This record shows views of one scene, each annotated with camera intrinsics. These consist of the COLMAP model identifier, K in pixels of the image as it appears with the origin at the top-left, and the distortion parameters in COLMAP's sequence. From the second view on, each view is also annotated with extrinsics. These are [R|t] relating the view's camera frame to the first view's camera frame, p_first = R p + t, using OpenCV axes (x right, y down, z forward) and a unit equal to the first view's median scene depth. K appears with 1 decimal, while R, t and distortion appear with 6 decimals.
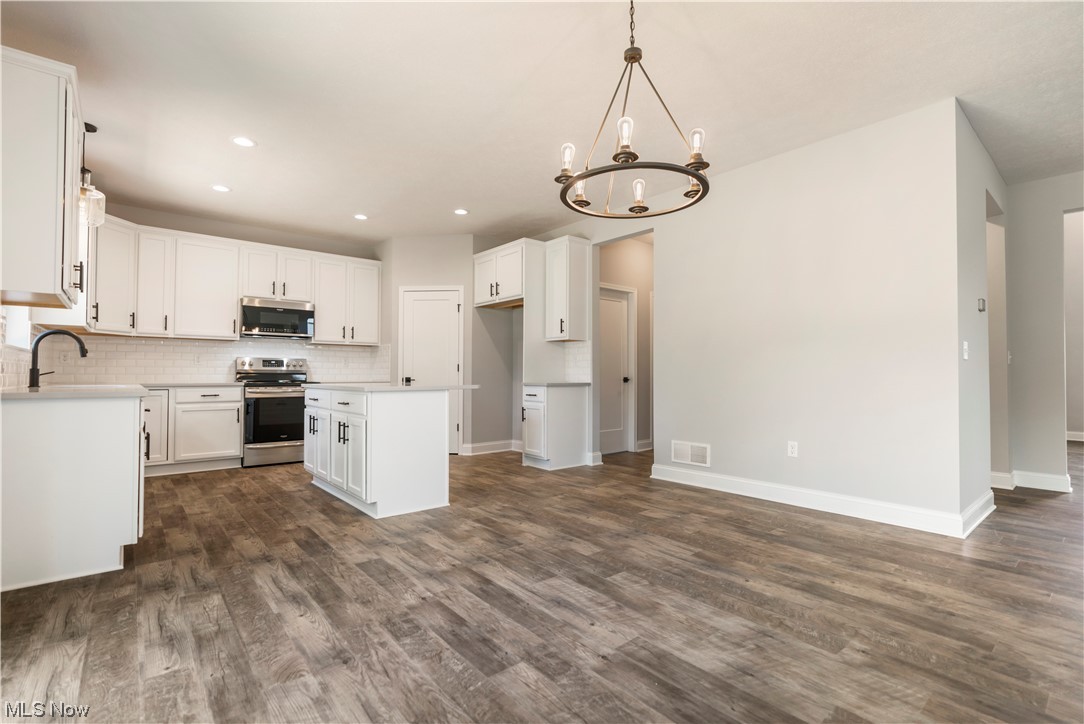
lens RADIAL K [[495.1, 0, 539.2], [0, 495.1, 364.0], [0, 0, 1]] dist [-0.001160, 0.001770]
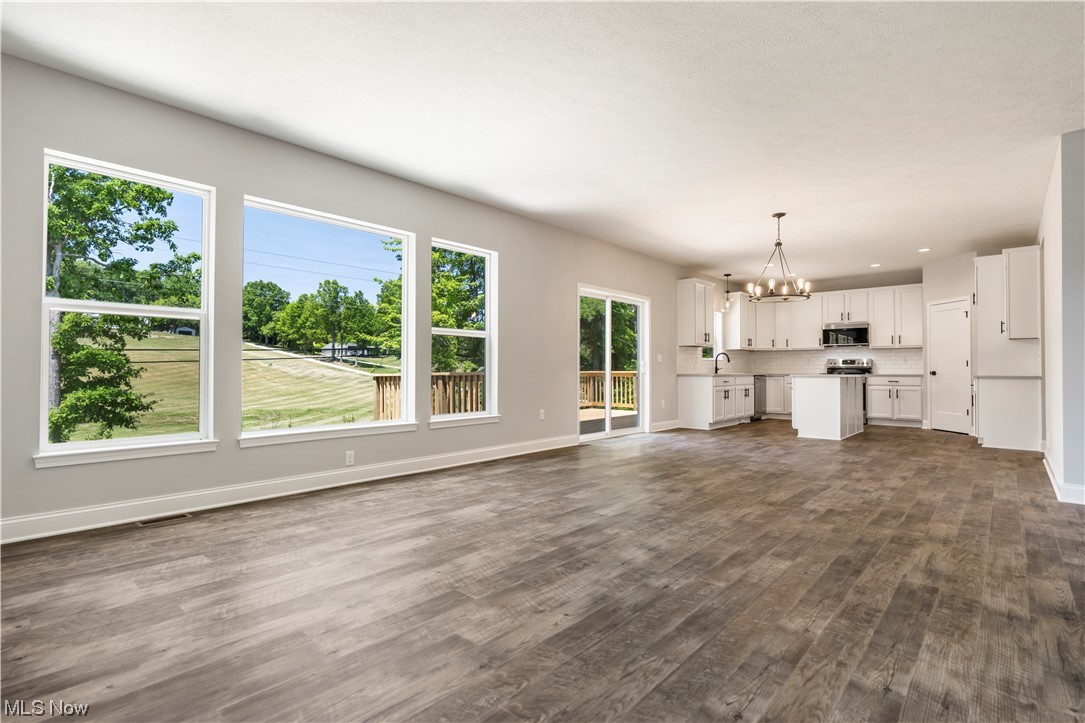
lens RADIAL K [[523.3, 0, 539.4], [0, 523.3, 358.4], [0, 0, 1]] dist [0.002148, 0.000205]
pose [[0.124379, -0.020911, -0.992014, 1.121412], [0.022310, 0.999584, -0.018273, -0.004934], [0.991984, -0.019859, 0.124794, -0.237655]]
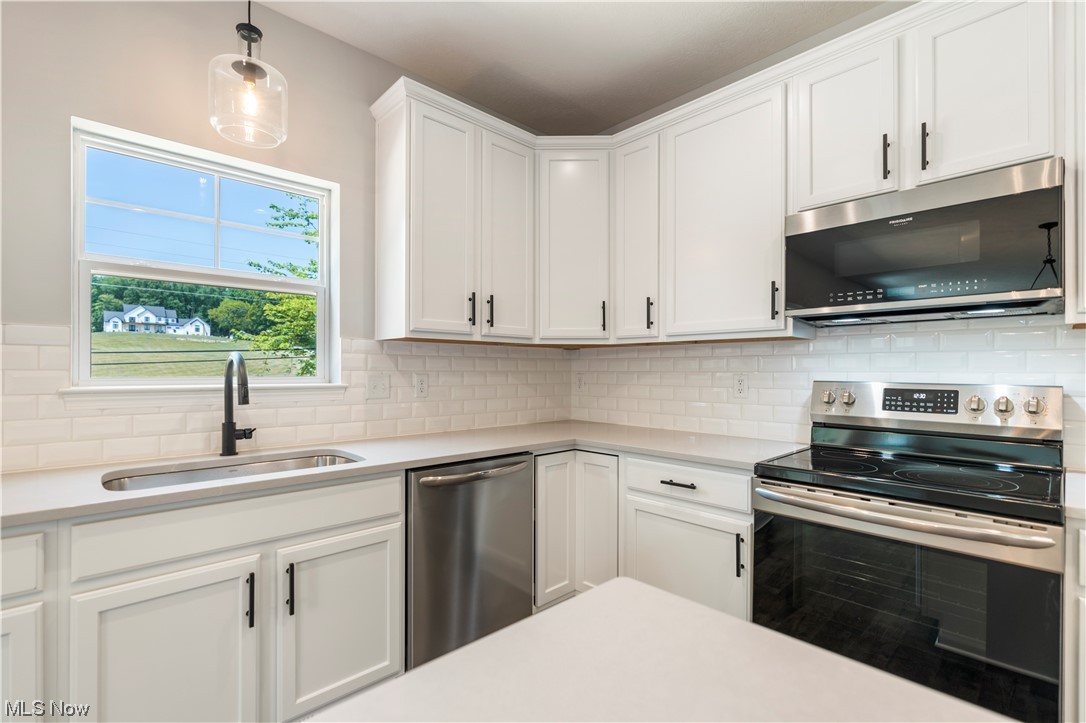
lens RADIAL K [[496.1, 0, 542.3], [0, 496.1, 370.8], [0, 0, 1]] dist [-0.001160, 0.001770]
pose [[0.036256, -0.003373, -0.999337, -0.251282], [0.019978, 0.999797, -0.002650, -0.025625], [0.999143, -0.019869, 0.036316, 0.808700]]
